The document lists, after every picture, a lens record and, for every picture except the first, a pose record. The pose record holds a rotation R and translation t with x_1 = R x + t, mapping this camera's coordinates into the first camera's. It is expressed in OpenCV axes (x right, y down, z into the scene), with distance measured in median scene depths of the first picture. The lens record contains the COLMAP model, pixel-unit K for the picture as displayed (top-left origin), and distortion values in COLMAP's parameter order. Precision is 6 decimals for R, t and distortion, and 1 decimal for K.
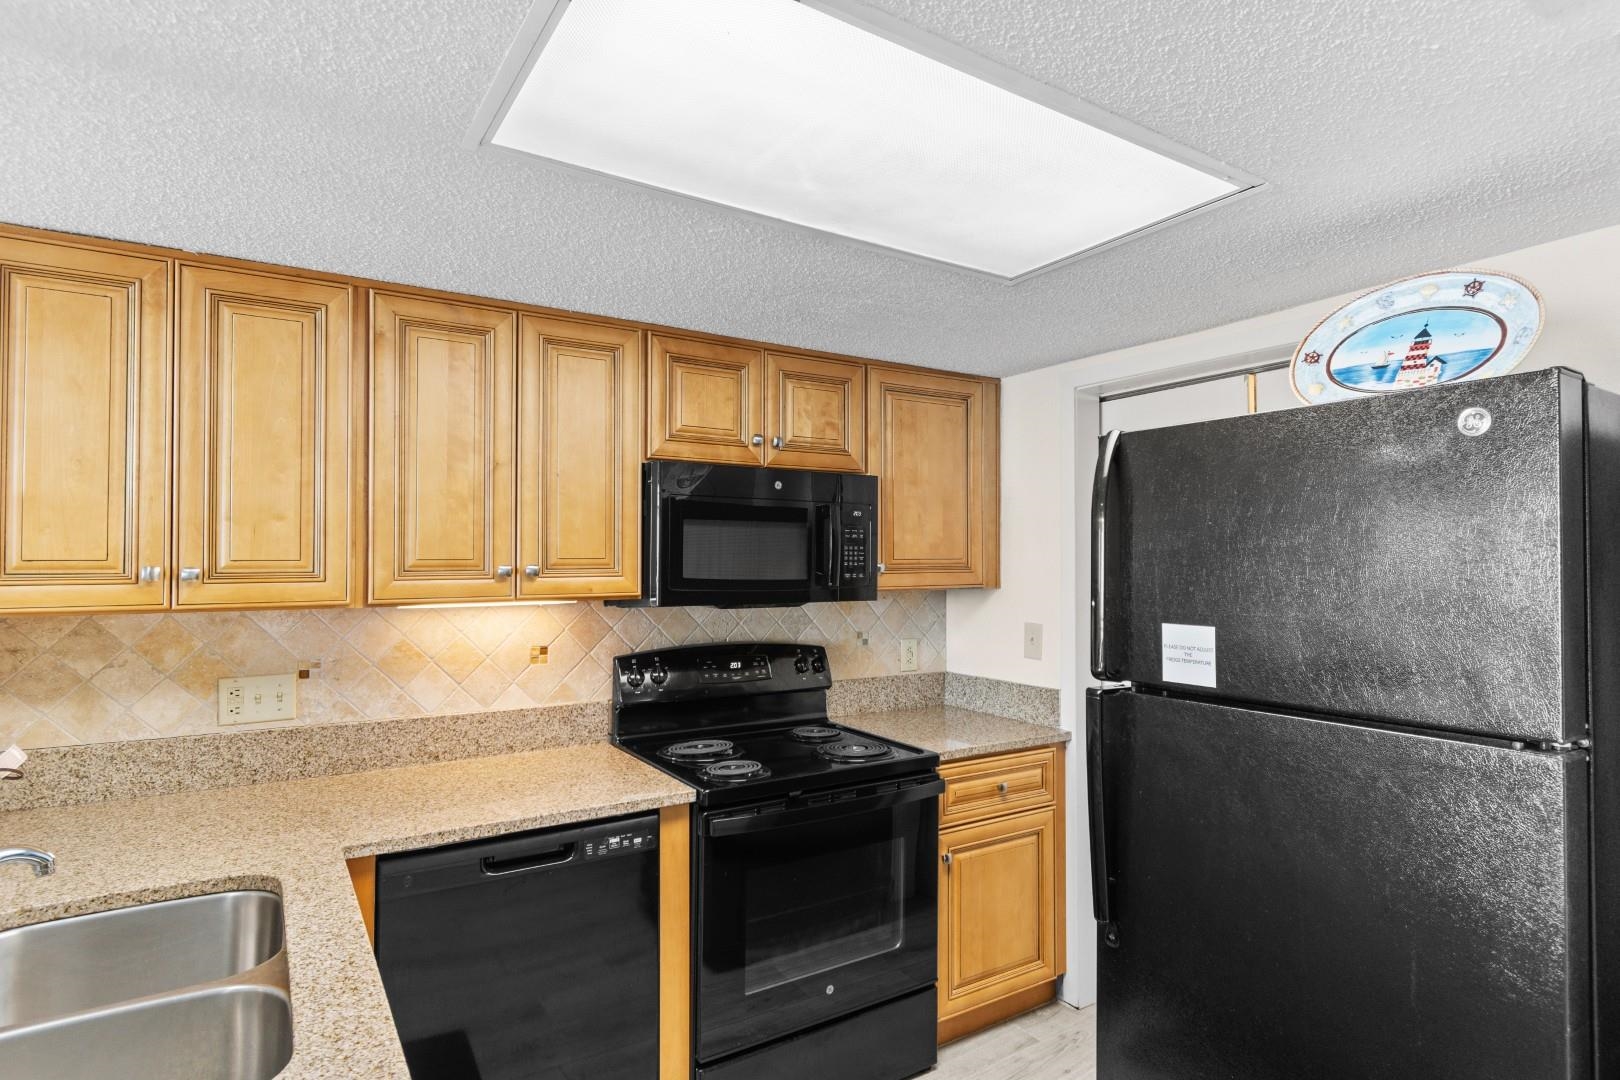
lens RADIAL K [[856.4, 0, 810.1], [0, 856.4, 544.5], [0, 0, 1]] dist [0.014742, -0.016550]
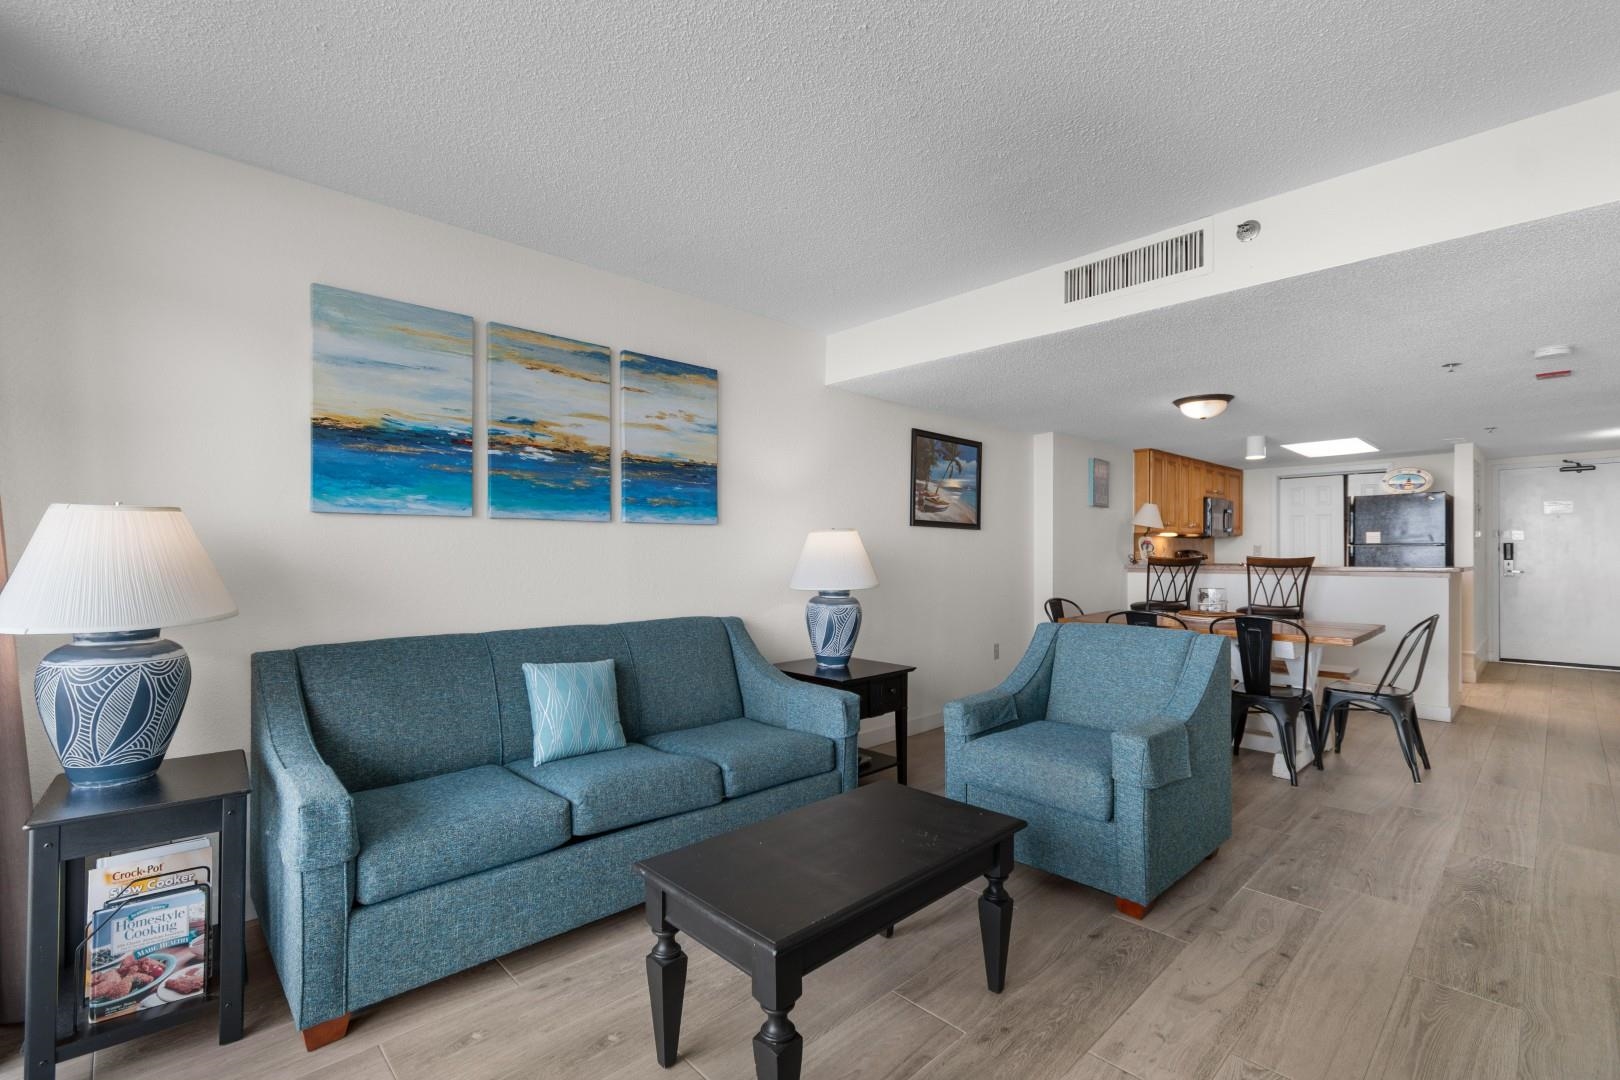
lens RADIAL K [[706.8, 0, 809.3], [0, 706.8, 553.2], [0, 0, 1]] dist [0.000501, -0.000129]
pose [[0.984175, -0.005415, 0.177119, -2.598399], [0.001779, 0.999785, 0.020679, 0.085674], [-0.177192, -0.020037, 0.983972, -1.868373]]
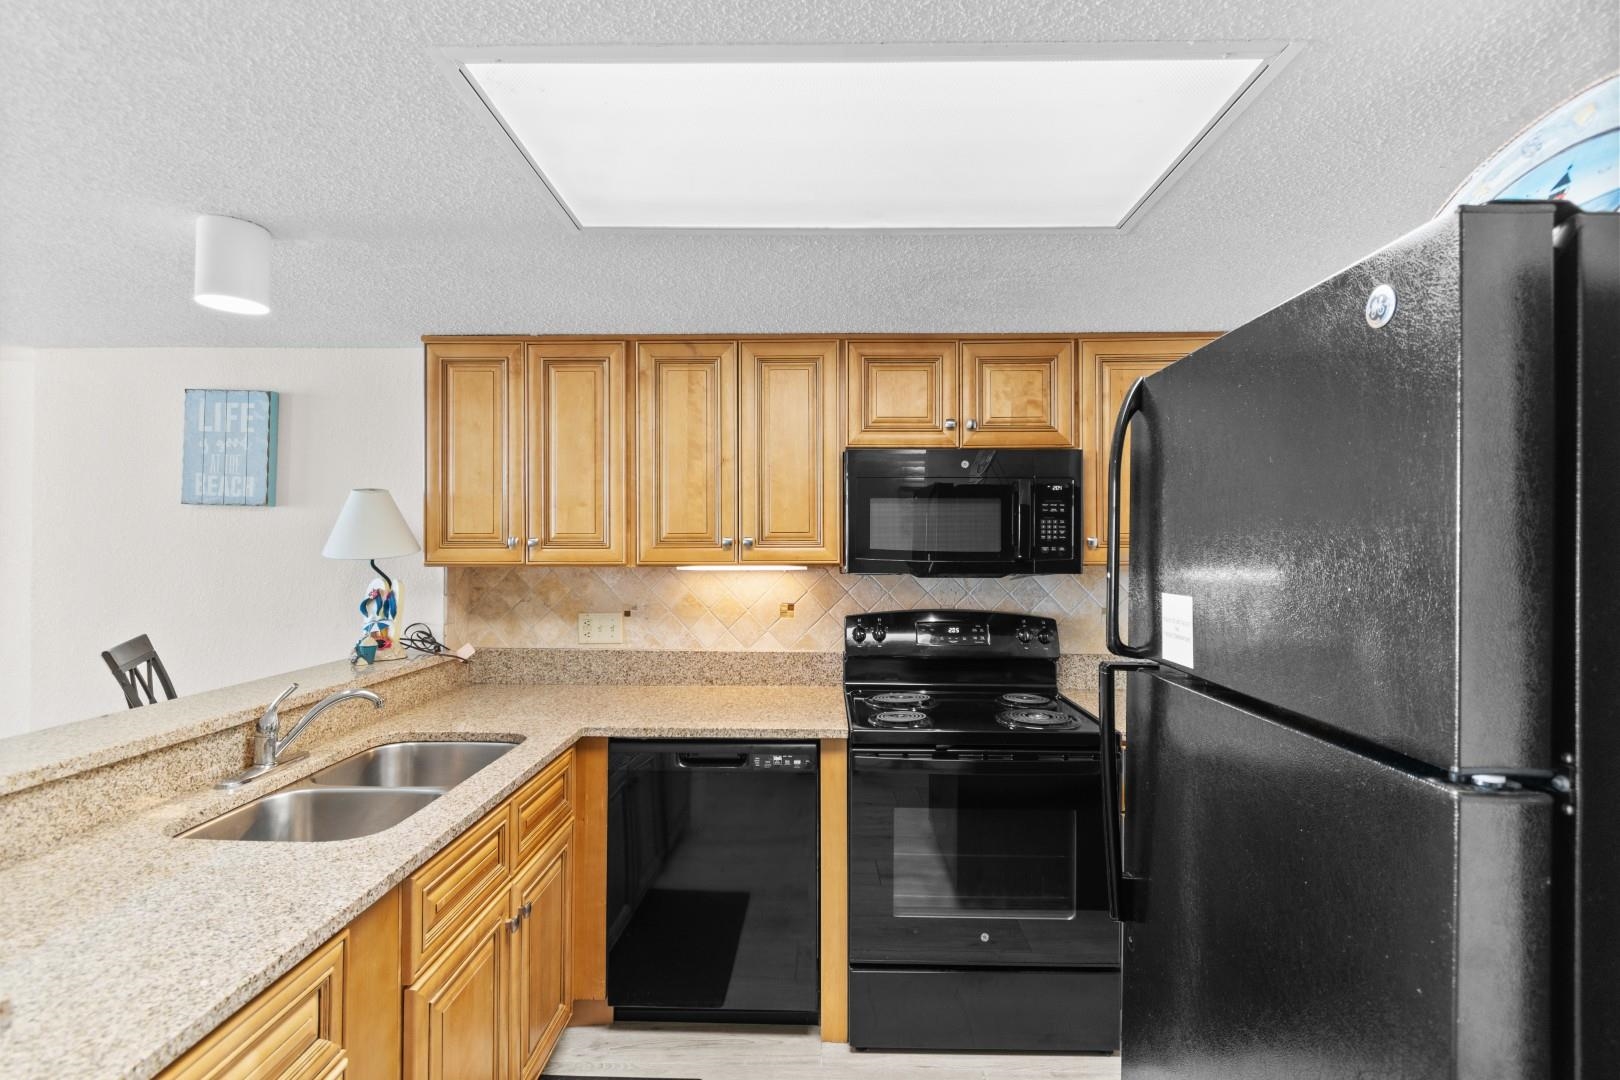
lens RADIAL K [[756.2, 0, 810.0], [0, 756.2, 540.0], [0, 0, 1]] dist [0.002222, -0.000065]
pose [[0.830213, -0.003635, -0.557435, 0.371493], [0.008460, 0.999946, 0.006079, 0.021220], [0.557383, -0.009763, 0.830198, 0.110365]]
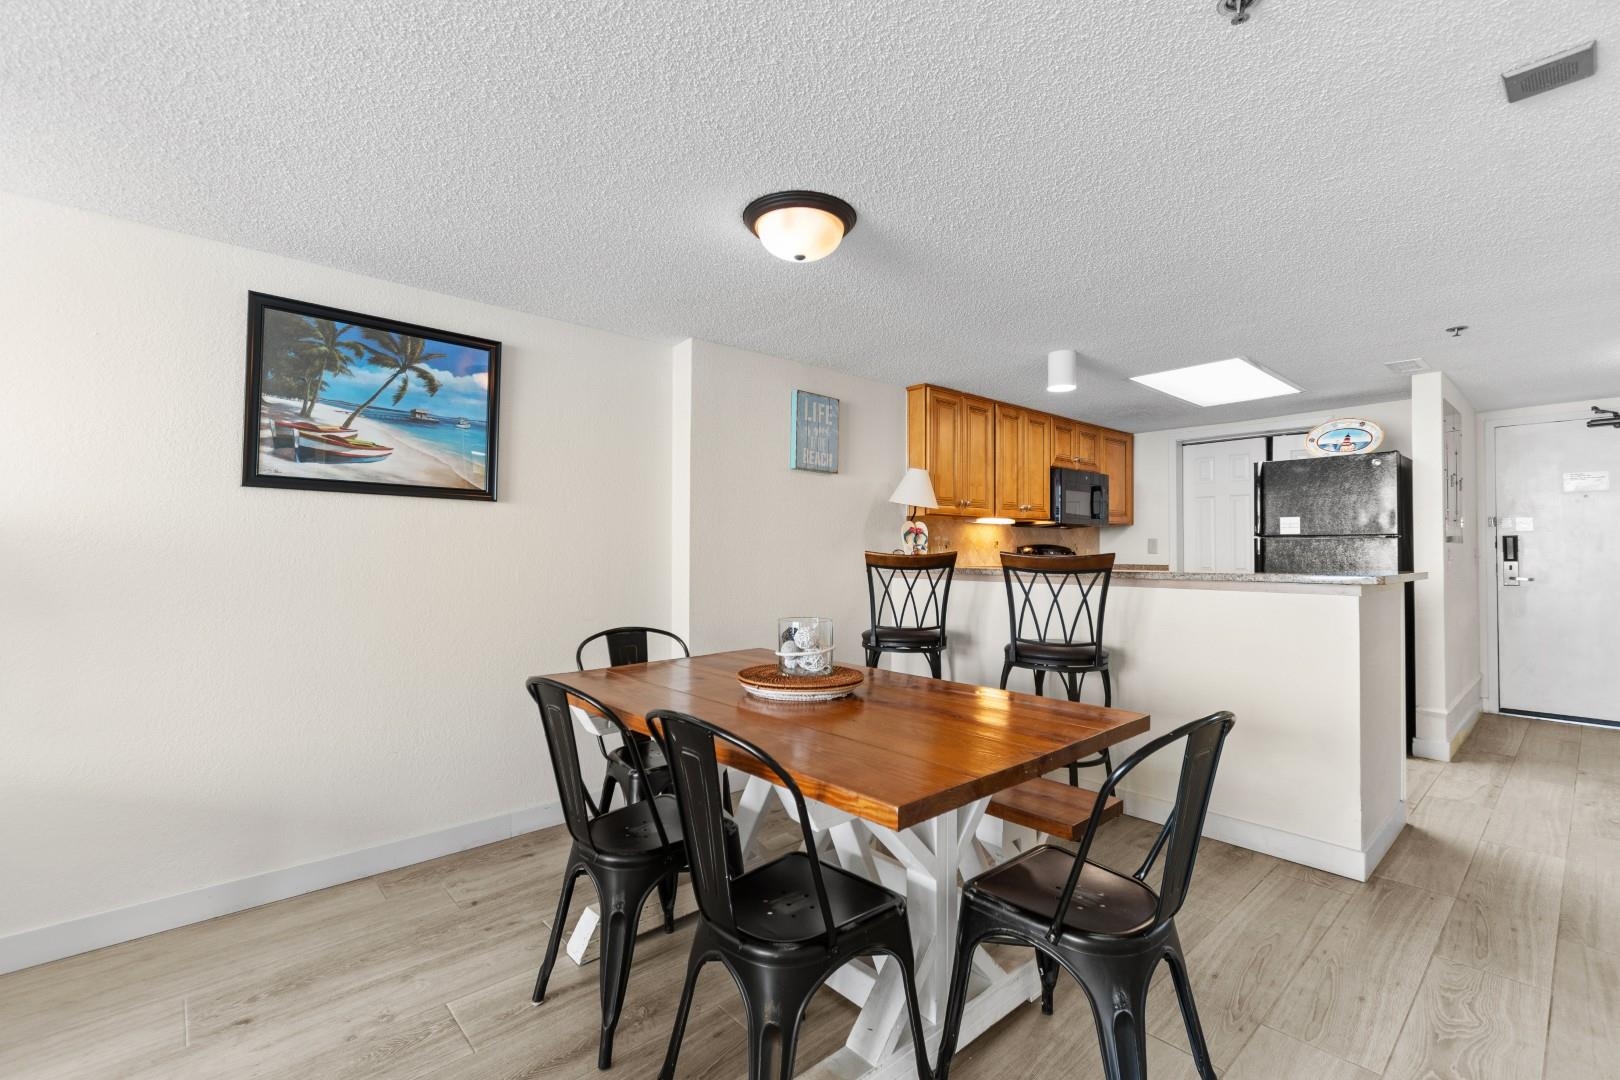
lens RADIAL K [[705.1, 0, 810.0], [0, 705.1, 540.0], [0, 0, 1]] dist [0.000357, 0.000064]
pose [[0.988068, 0.001378, 0.154014, -1.302252], [-0.001969, 0.999991, 0.003685, 0.120955], [-0.154007, -0.003945, 0.988062, -1.038242]]
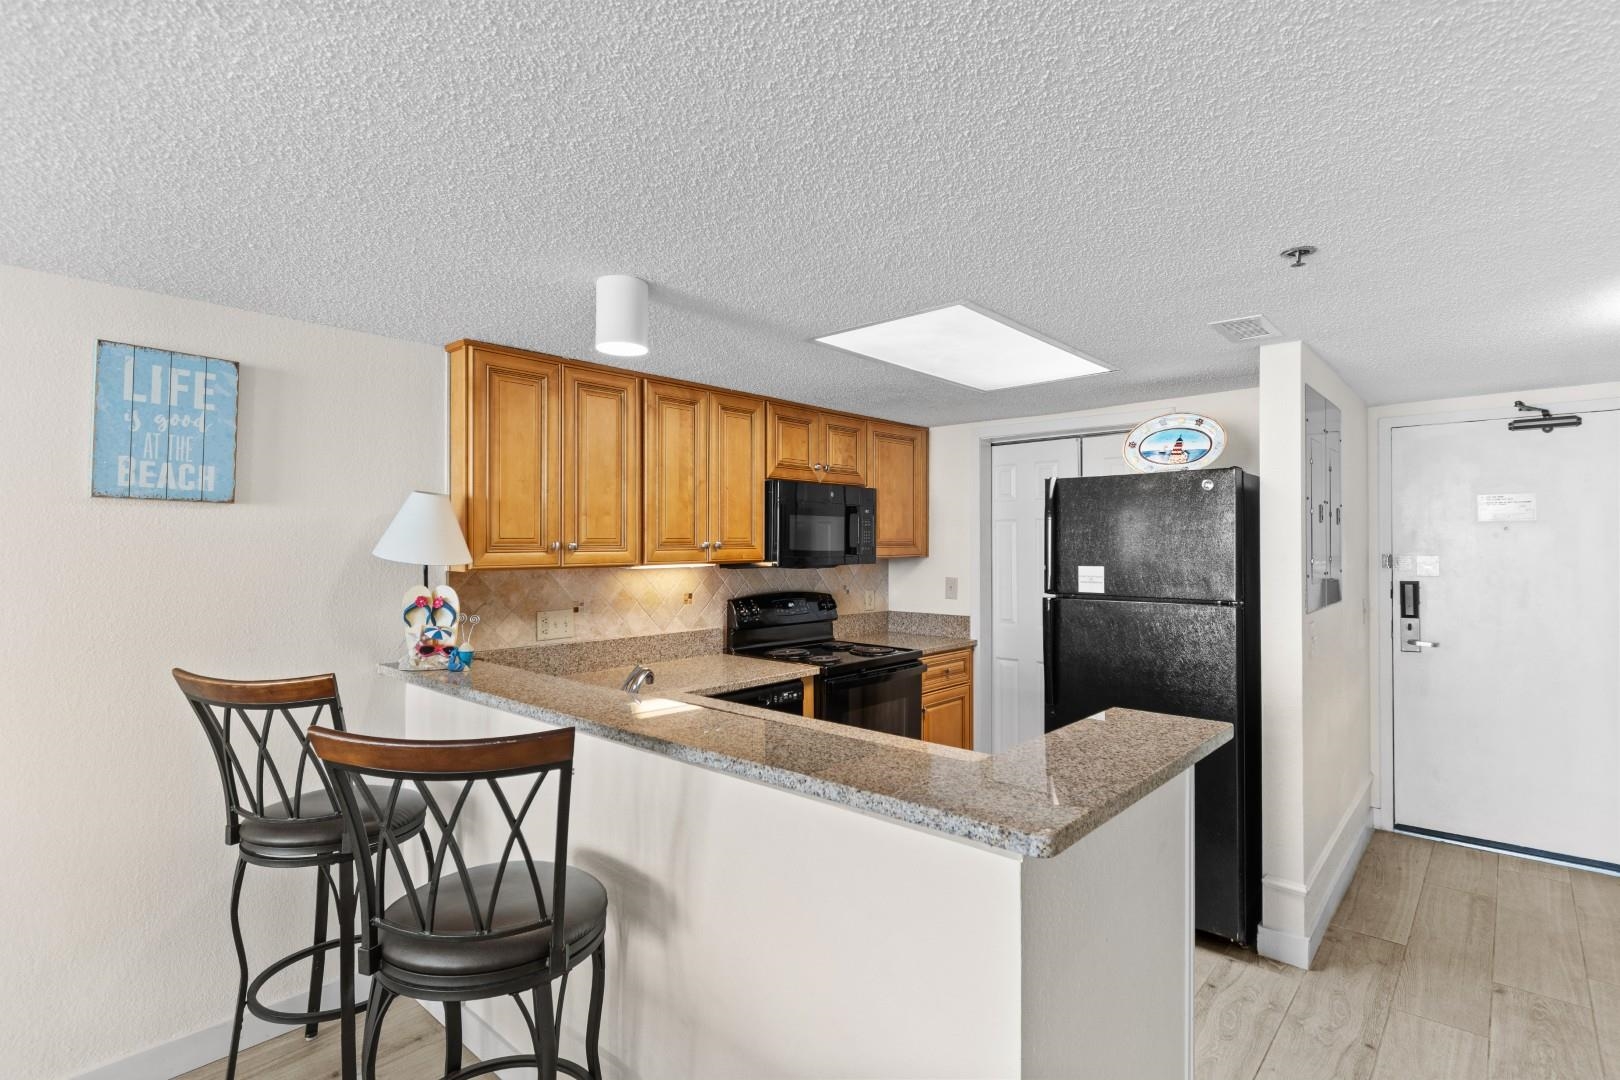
lens RADIAL K [[785.4, 0, 810.0], [0, 785.4, 540.0], [0, 0, 1]] dist [0.003645, -0.000181]
pose [[0.964370, -0.001418, 0.264552, -0.543695], [-0.002093, 0.999913, 0.012990, -0.000021], [-0.264548, -0.013080, 0.964284, -0.526684]]
